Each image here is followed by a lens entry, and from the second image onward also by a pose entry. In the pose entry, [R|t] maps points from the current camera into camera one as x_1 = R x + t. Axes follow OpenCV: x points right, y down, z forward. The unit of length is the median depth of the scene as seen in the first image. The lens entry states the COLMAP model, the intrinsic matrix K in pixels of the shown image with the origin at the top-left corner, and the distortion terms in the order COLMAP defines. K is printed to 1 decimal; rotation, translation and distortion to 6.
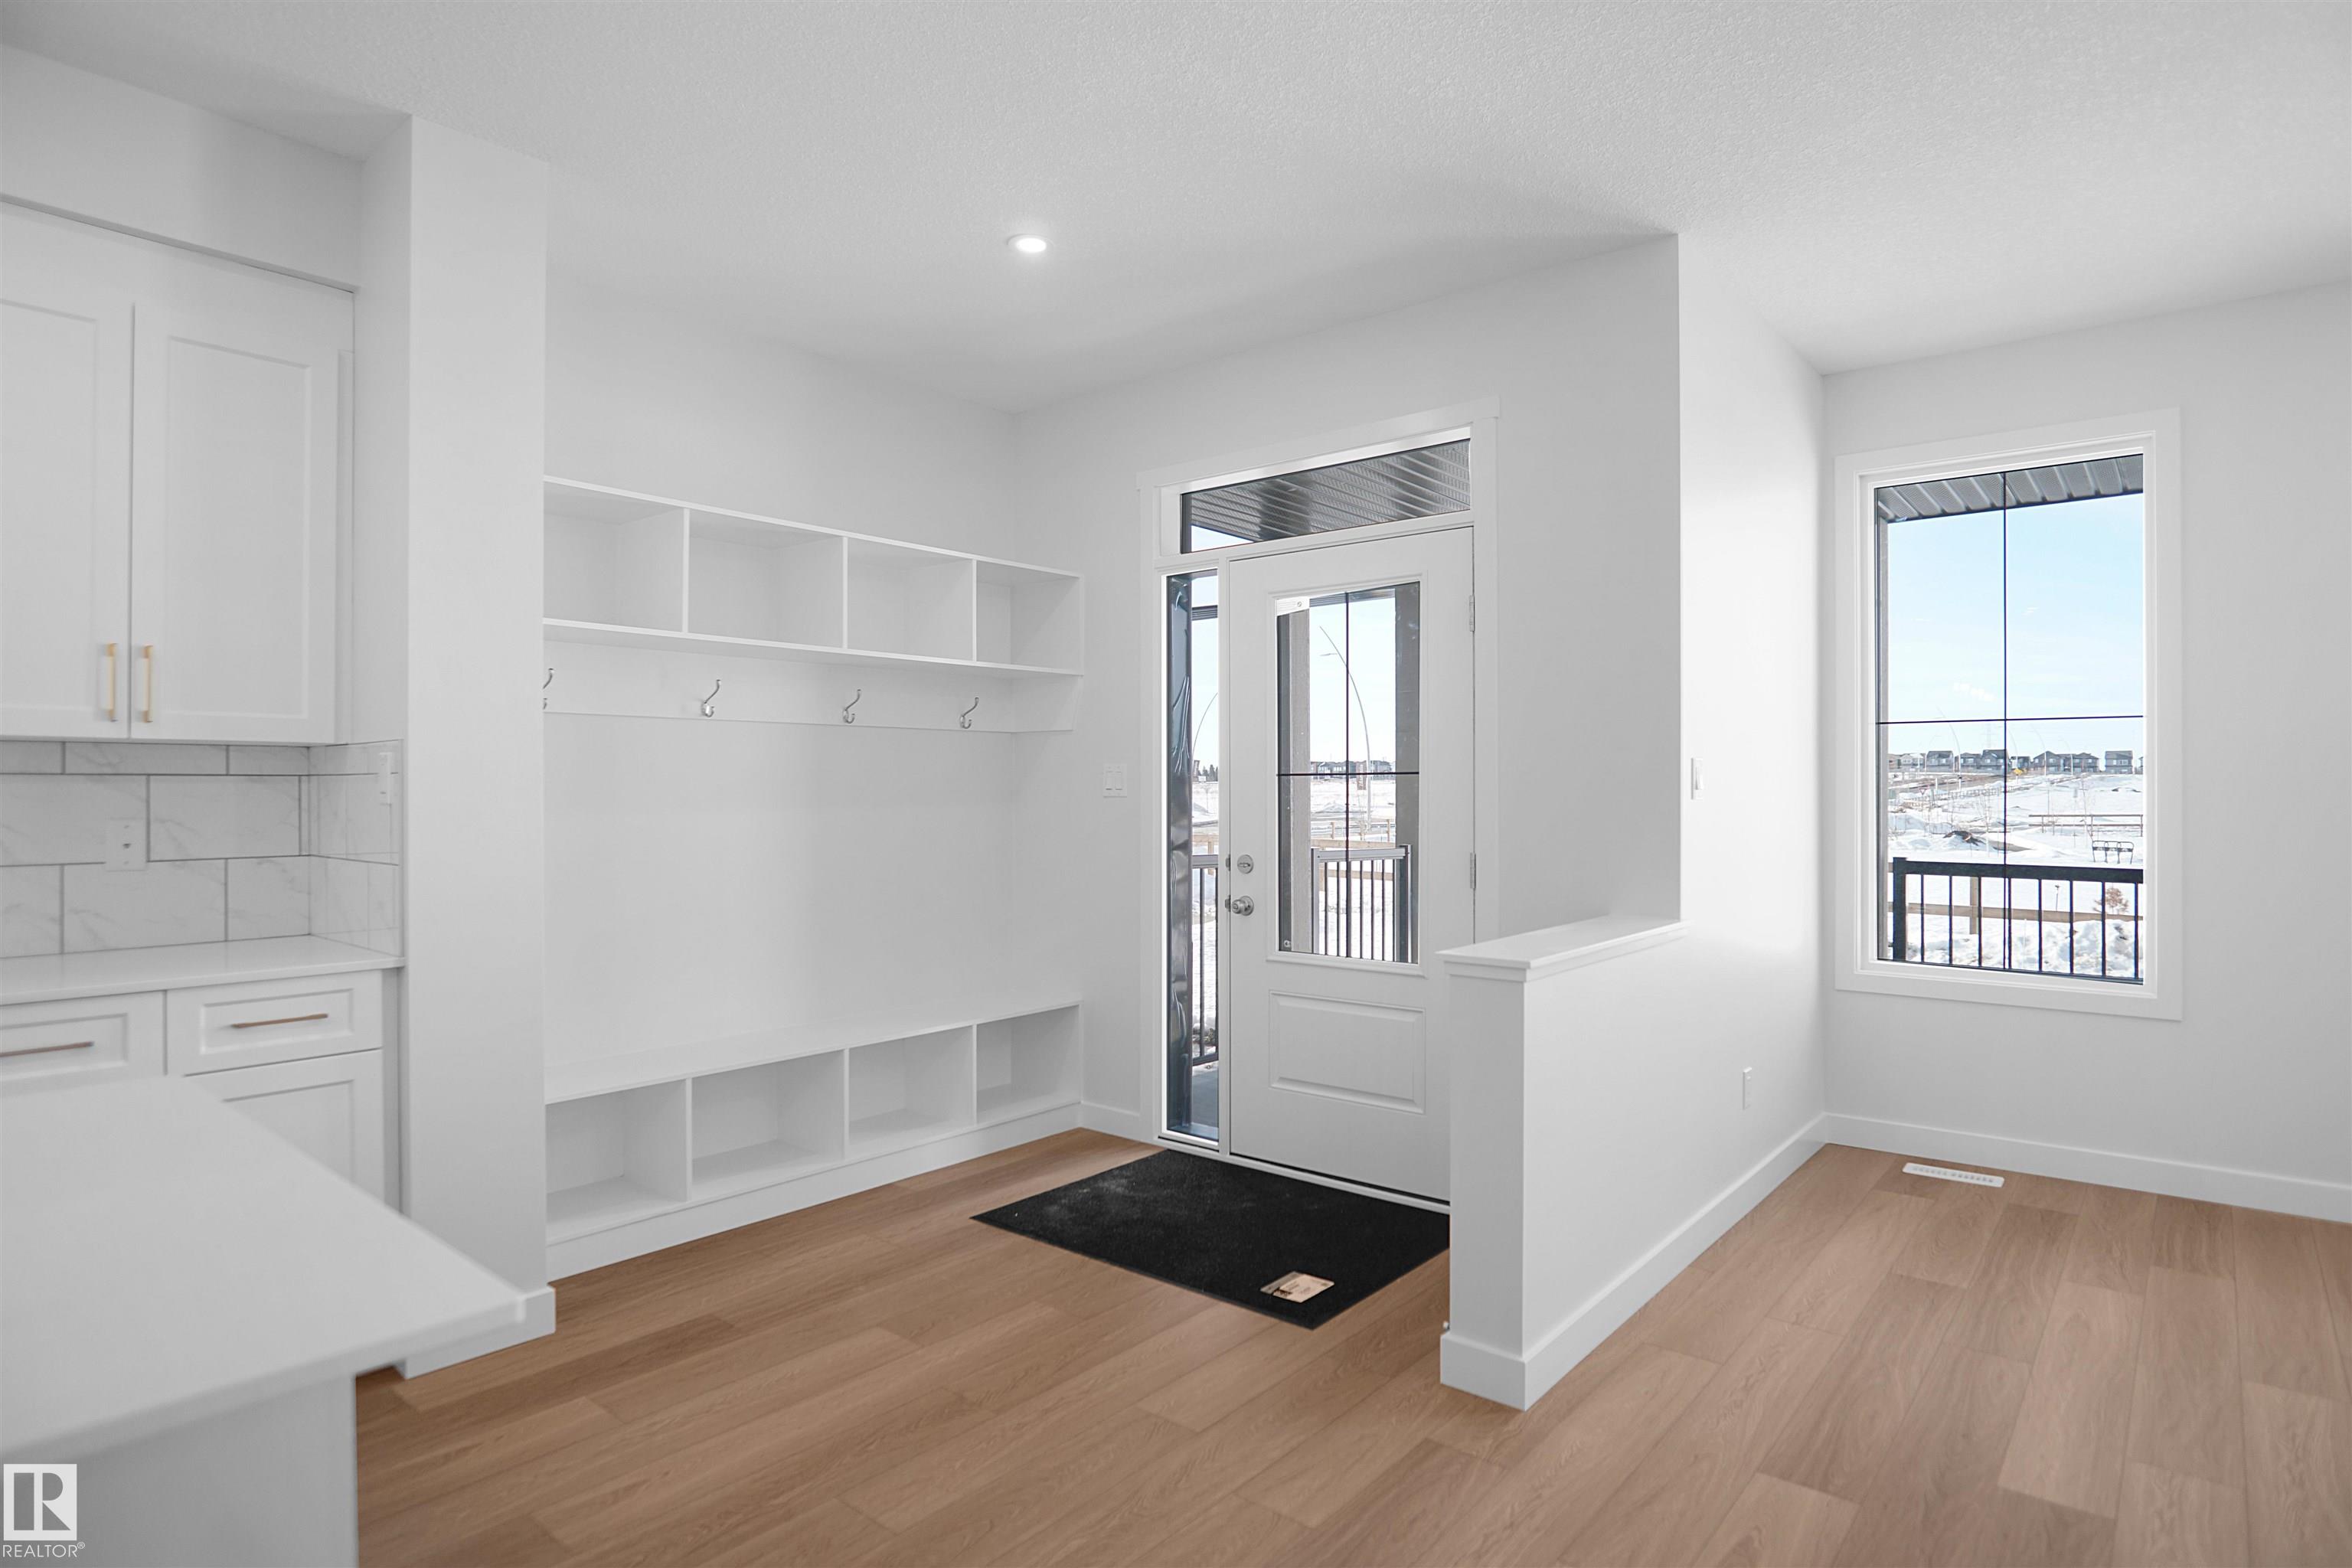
lens RADIAL K [[1257.3, 0, 1188.6], [0, 1257.3, 787.7], [0, 0, 1]] dist [-0.026933, 0.002460]
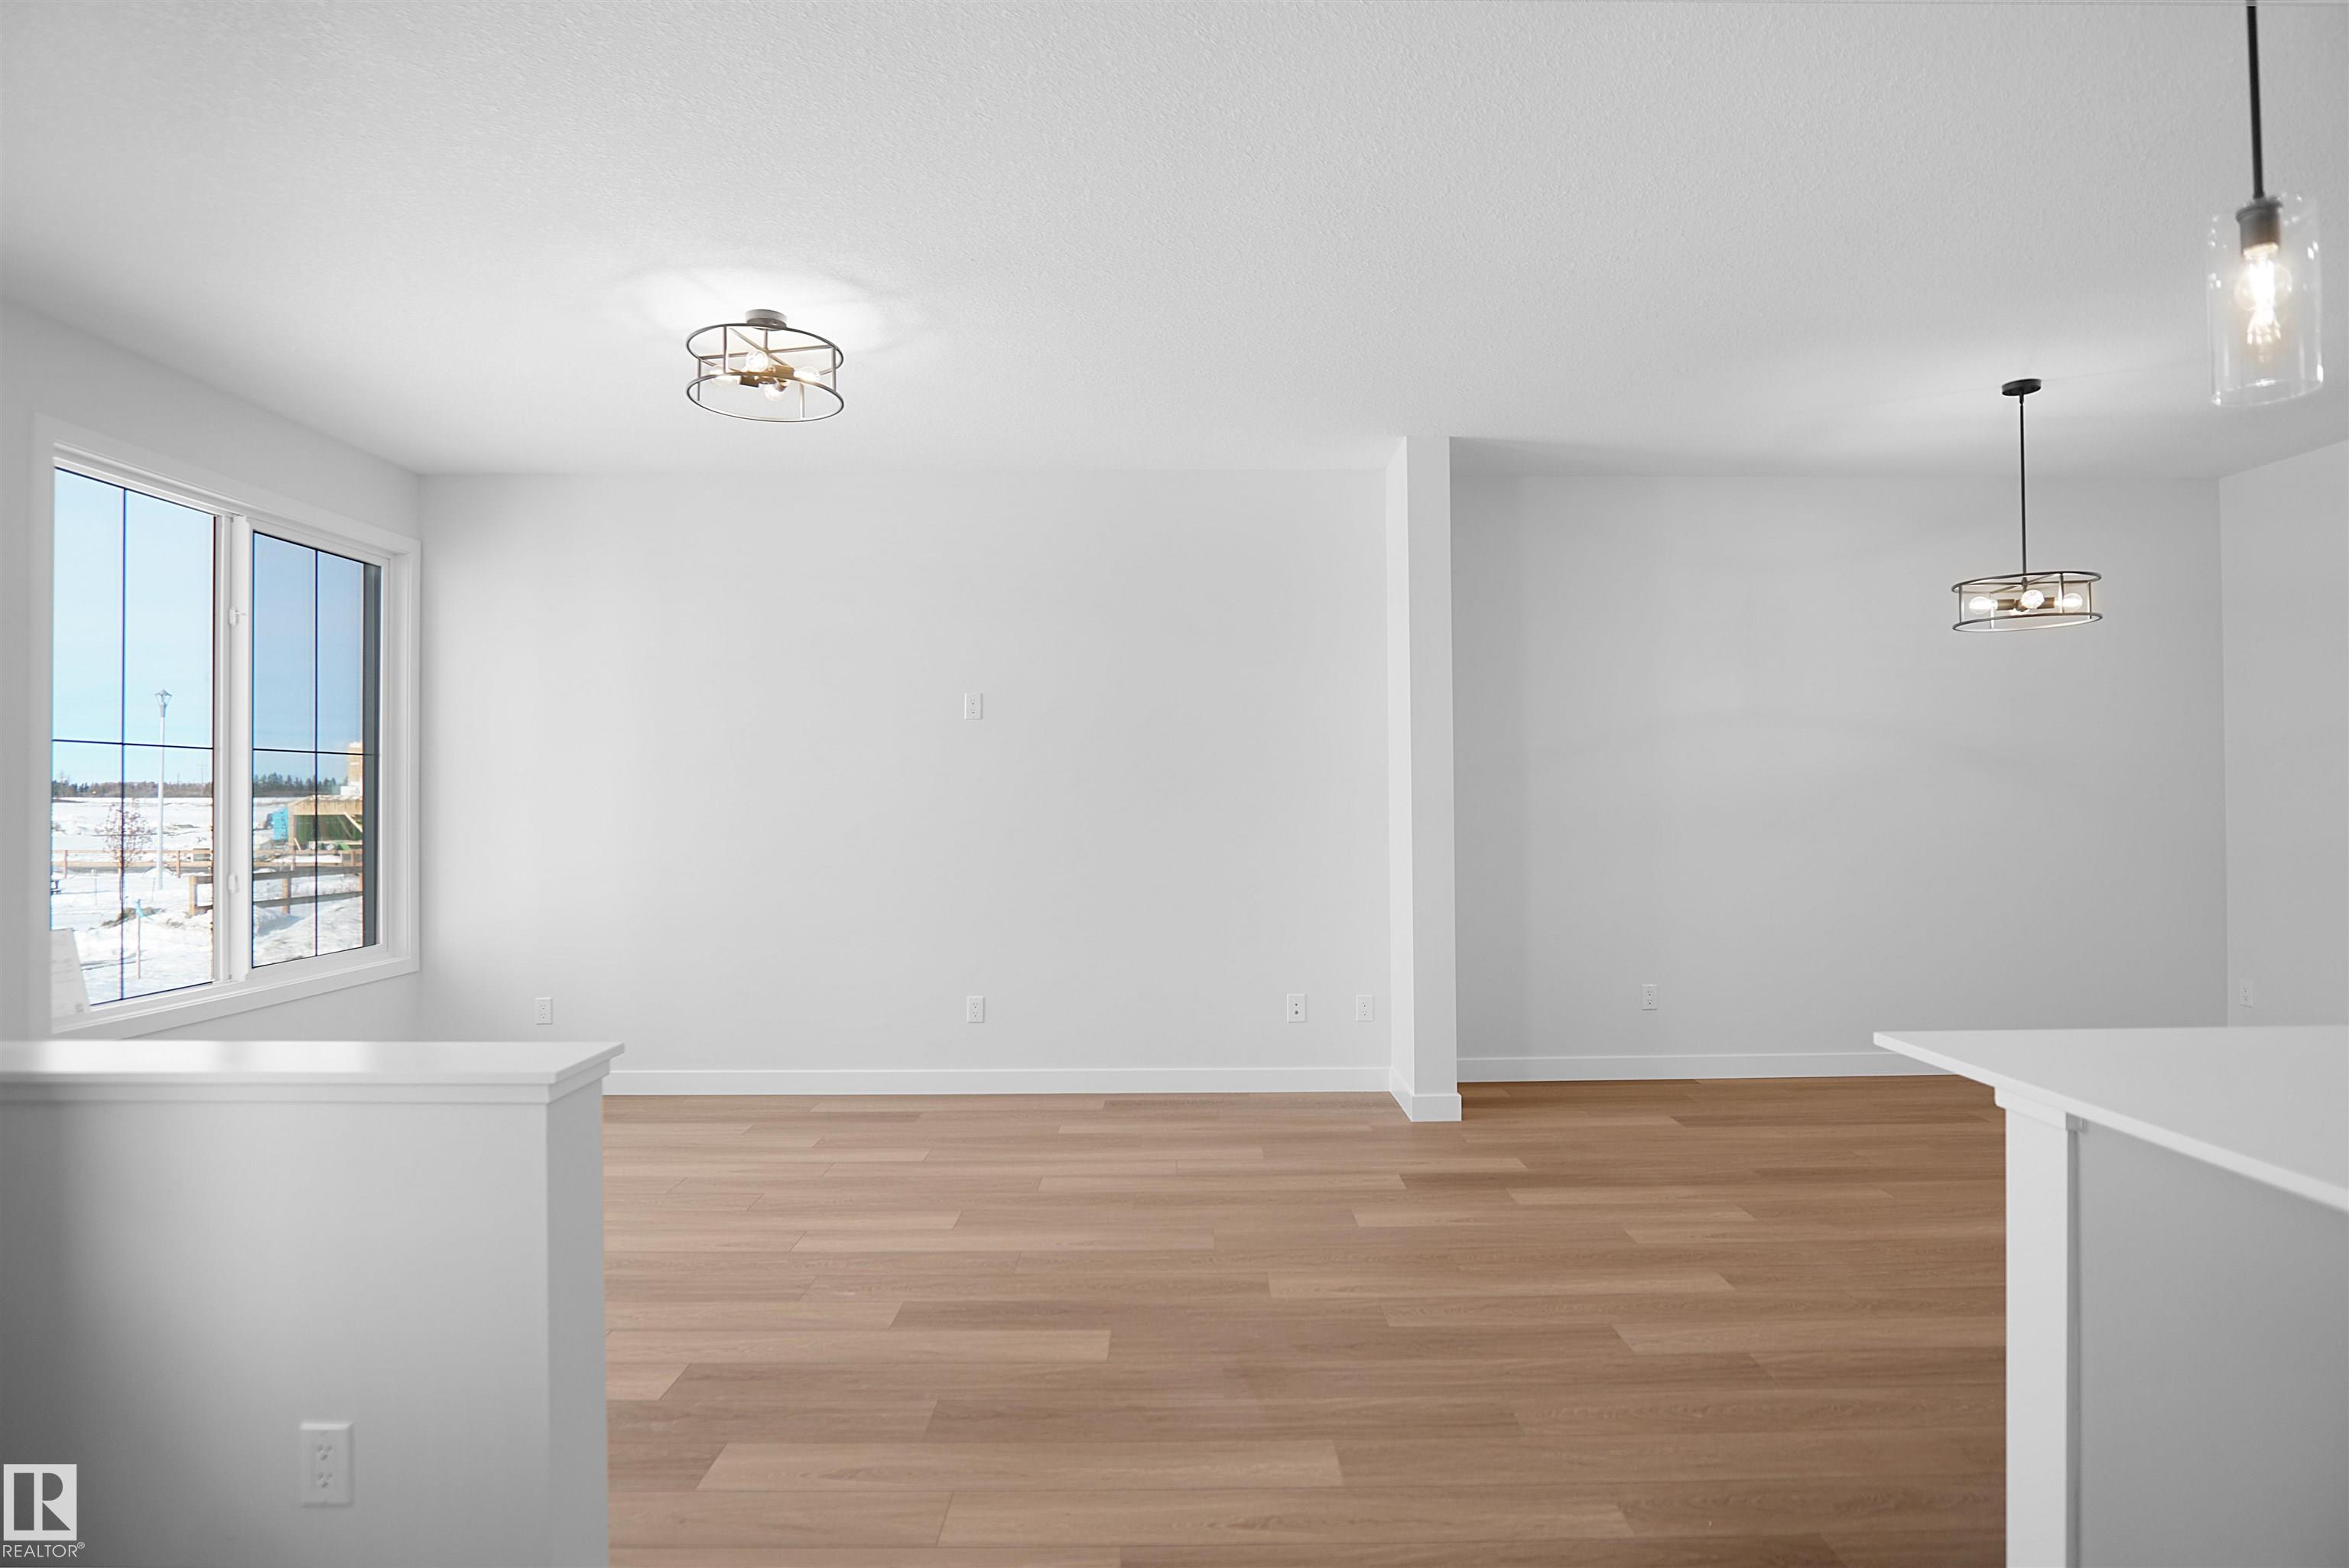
lens RADIAL K [[1255.6, 0, 1187.1], [0, 1255.6, 787.7], [0, 0, 1]] dist [-0.026933, 0.002460]
pose [[-0.640889, 0.012824, 0.767527, -0.457870], [0.006581, 0.999915, -0.011212, -0.004053], [-0.767605, -0.002134, -0.640919, 1.058279]]
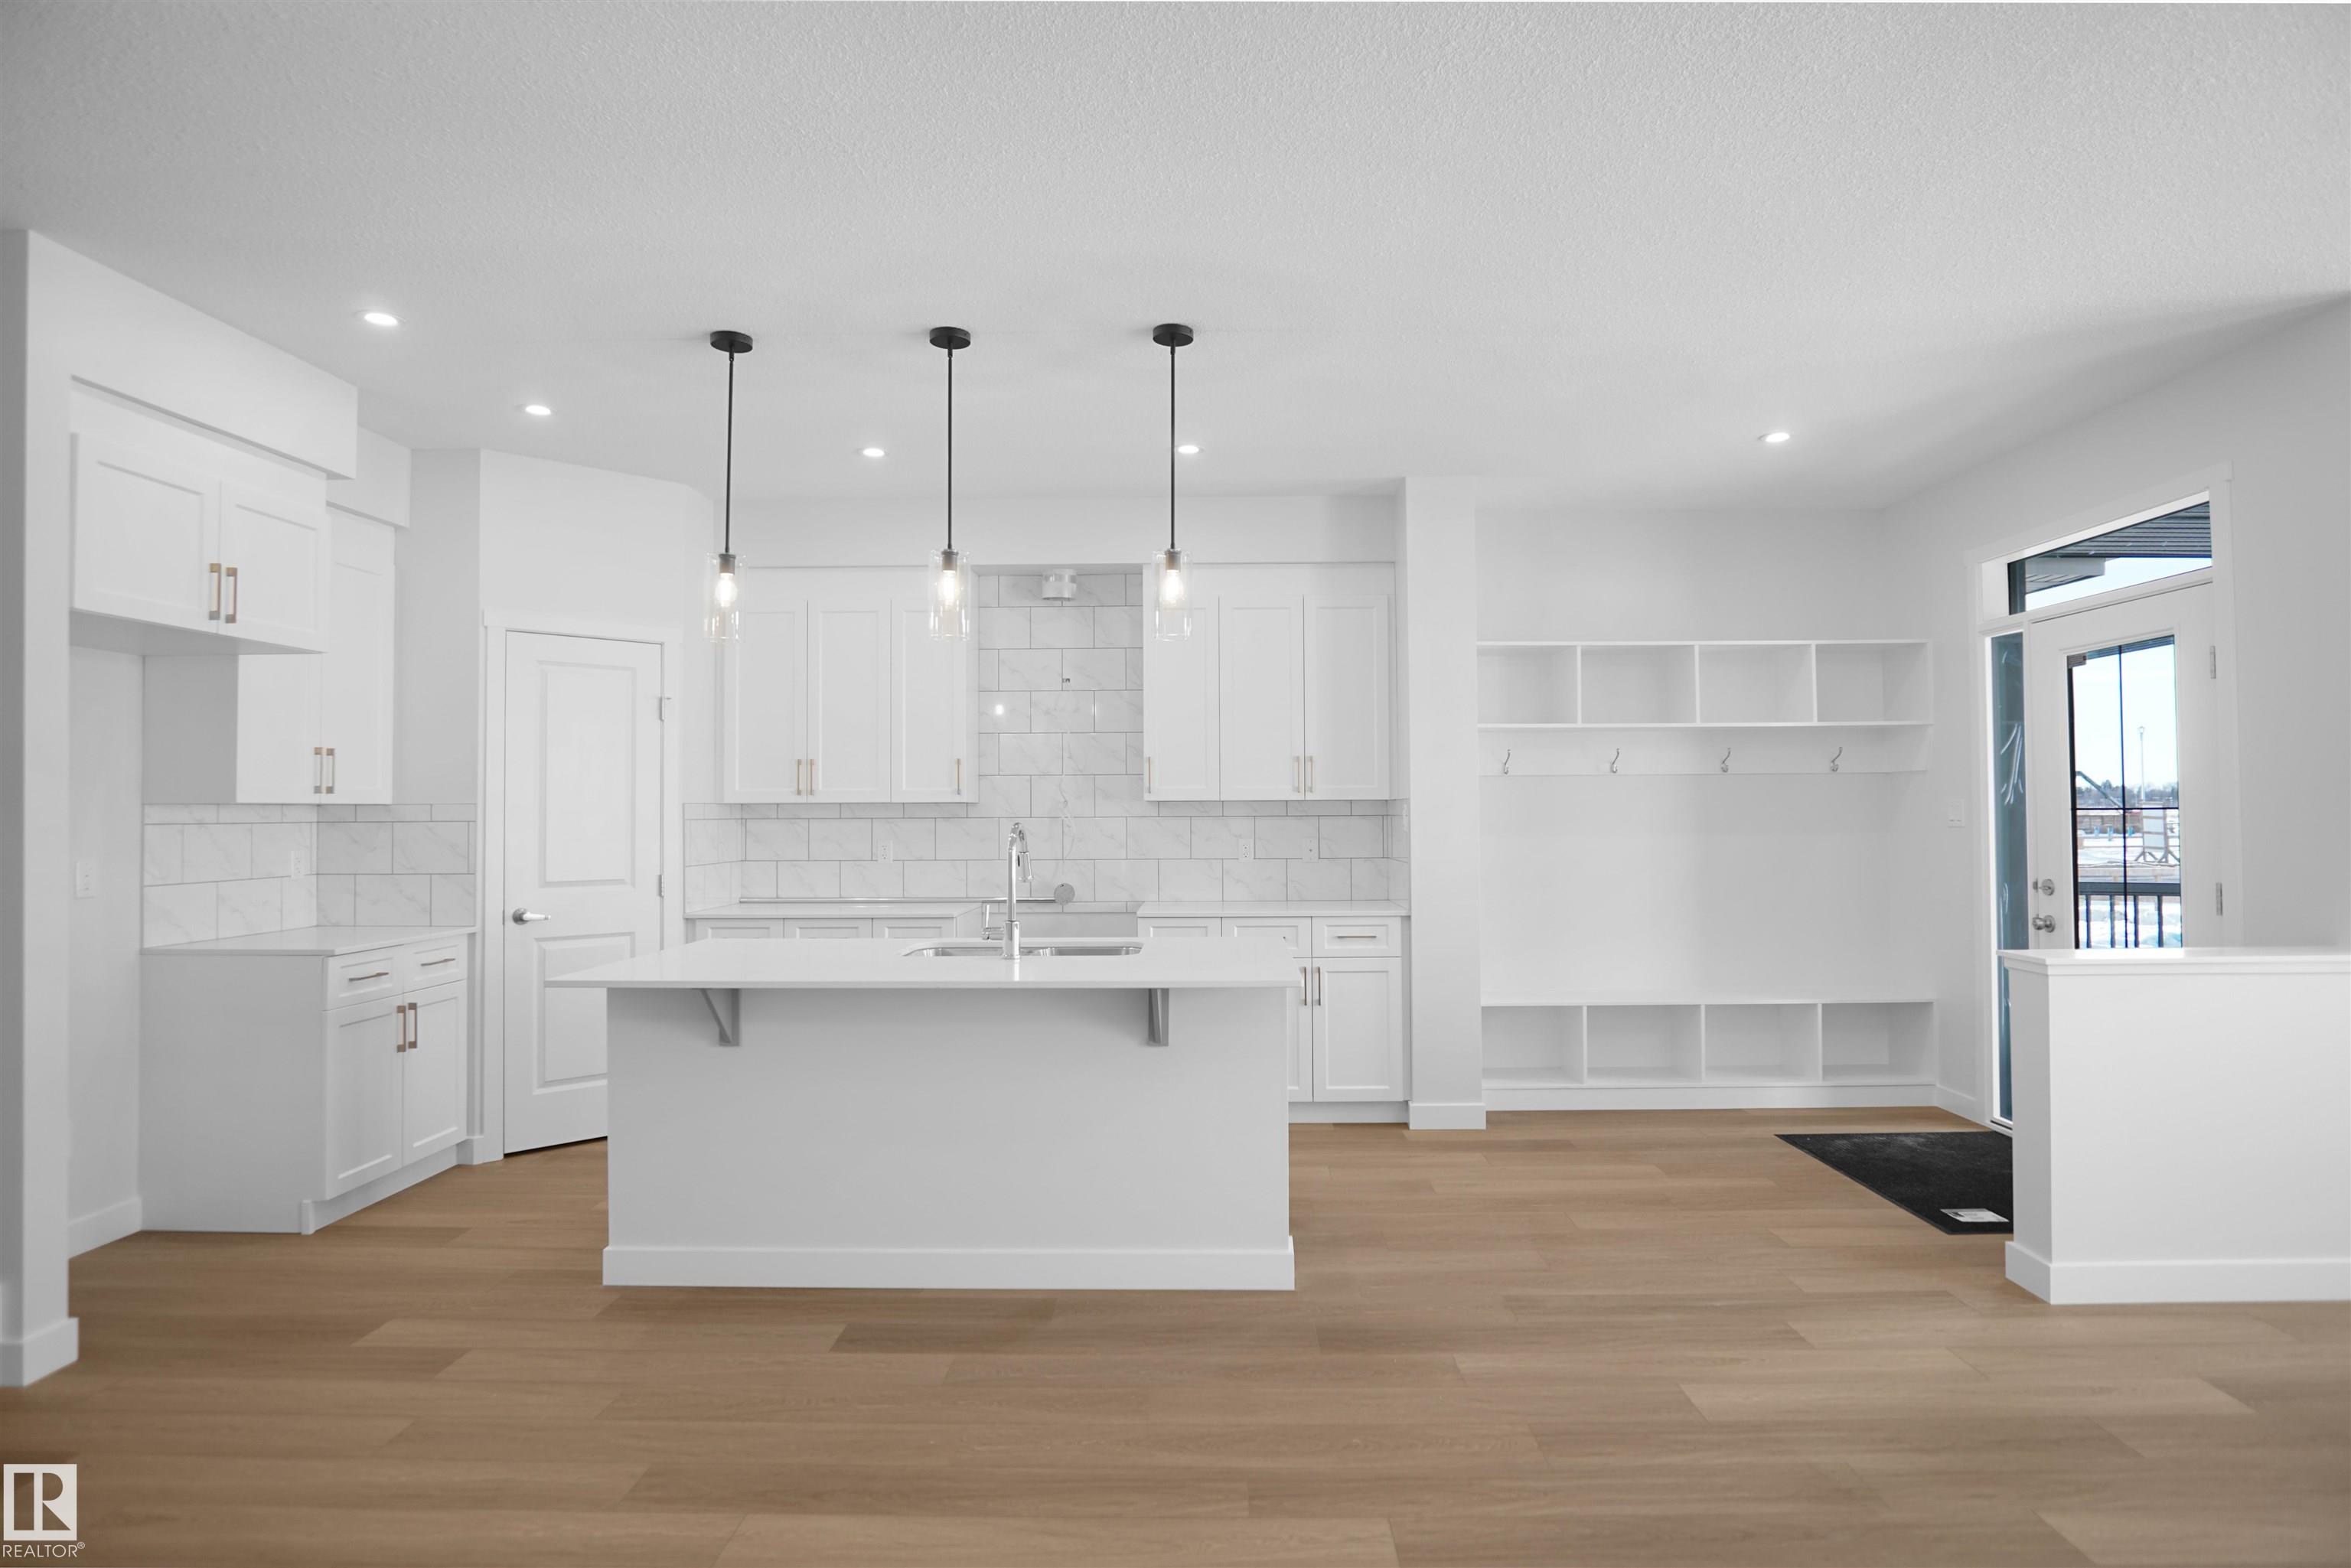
lens RADIAL K [[1256.8, 0, 1188.1], [0, 1256.8, 787.7], [0, 0, 1]] dist [-0.026933, 0.002460]
pose [[0.622270, -0.017430, -0.782609, 0.634636], [0.006564, 0.999833, -0.017049, -0.022709], [0.782775, 0.005472, 0.622280, -0.451282]]
